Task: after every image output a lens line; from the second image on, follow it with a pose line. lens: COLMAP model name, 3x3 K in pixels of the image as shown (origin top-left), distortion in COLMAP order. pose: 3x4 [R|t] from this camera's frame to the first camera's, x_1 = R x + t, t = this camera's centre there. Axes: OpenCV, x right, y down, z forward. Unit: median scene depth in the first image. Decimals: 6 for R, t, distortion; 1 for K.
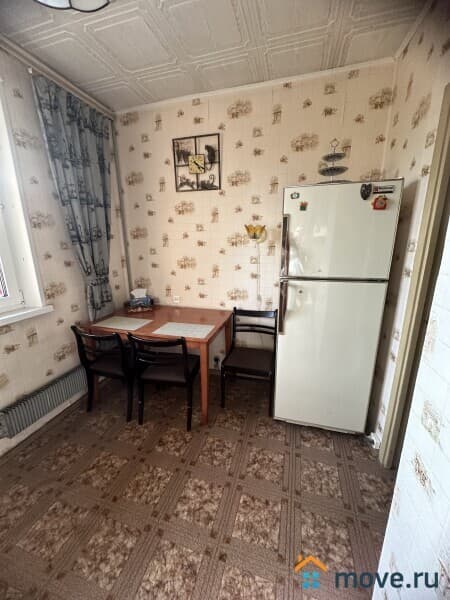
lens RADIAL K [[244.0, 0, 219.7], [0, 244.0, 298.6], [0, 0, 1]] dist [0.001079, 0.001330]
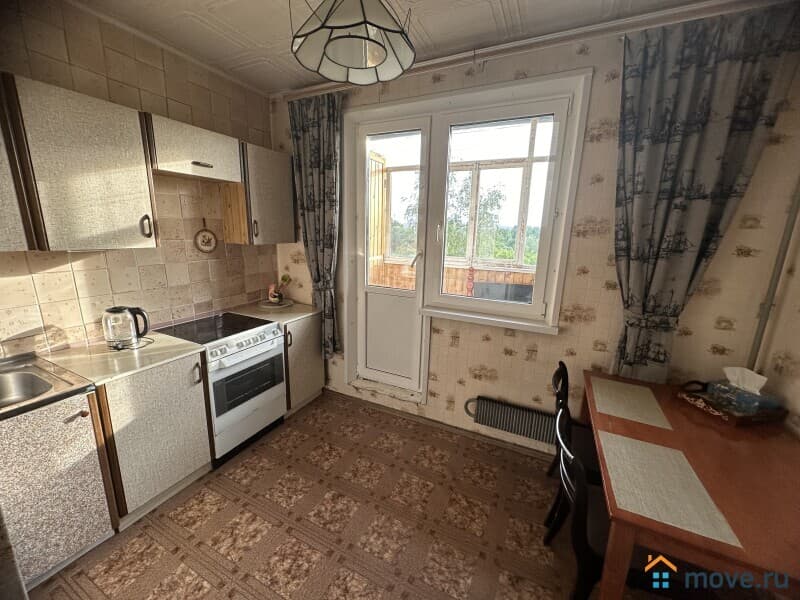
lens RADIAL K [[325.3, 0, 402.5], [0, 325.3, 299.5], [0, 0, 1]] dist [0.001079, 0.001330]
pose [[-0.145134, 0.244505, -0.958725, 0.738477], [-0.268686, 0.922831, 0.276026, -0.452394], [0.952231, 0.297656, -0.068239, 1.324501]]
